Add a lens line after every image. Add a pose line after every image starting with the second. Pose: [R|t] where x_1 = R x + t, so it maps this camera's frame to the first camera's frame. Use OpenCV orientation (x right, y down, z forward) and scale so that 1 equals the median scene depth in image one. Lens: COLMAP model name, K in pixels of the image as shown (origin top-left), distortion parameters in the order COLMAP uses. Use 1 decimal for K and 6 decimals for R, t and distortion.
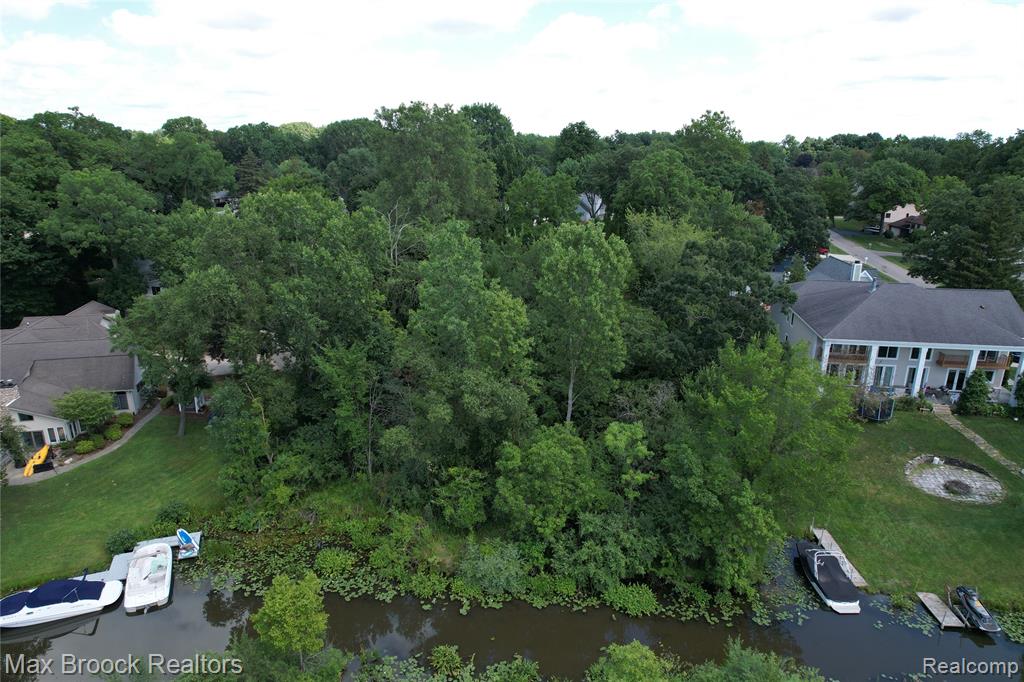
lens RADIAL K [[688.8, 0, 512.0], [0, 688.8, 341.0], [0, 0, 1]] dist [-0.099094, 0.095377]
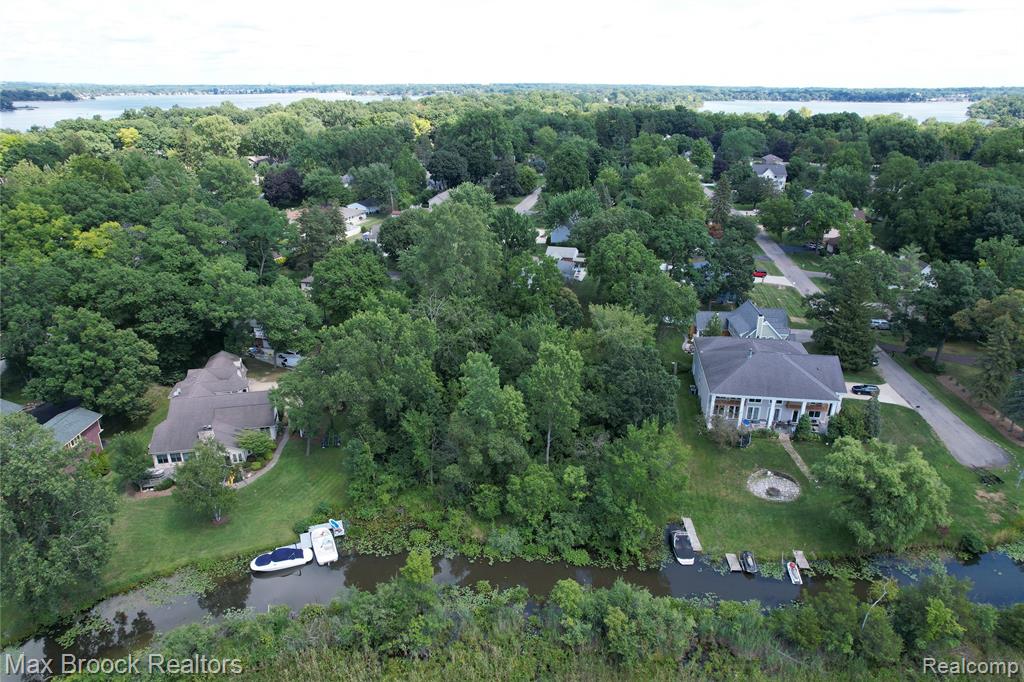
lens RADIAL K [[688.8, 0, 512.0], [0, 688.8, 341.0], [0, 0, 1]] dist [-0.099094, 0.095377]
pose [[0.999994, -0.001127, 0.003378, -0.013942], [0.000848, 0.996661, 0.081652, -0.357410], [-0.003458, -0.081649, 0.996655, -0.807915]]
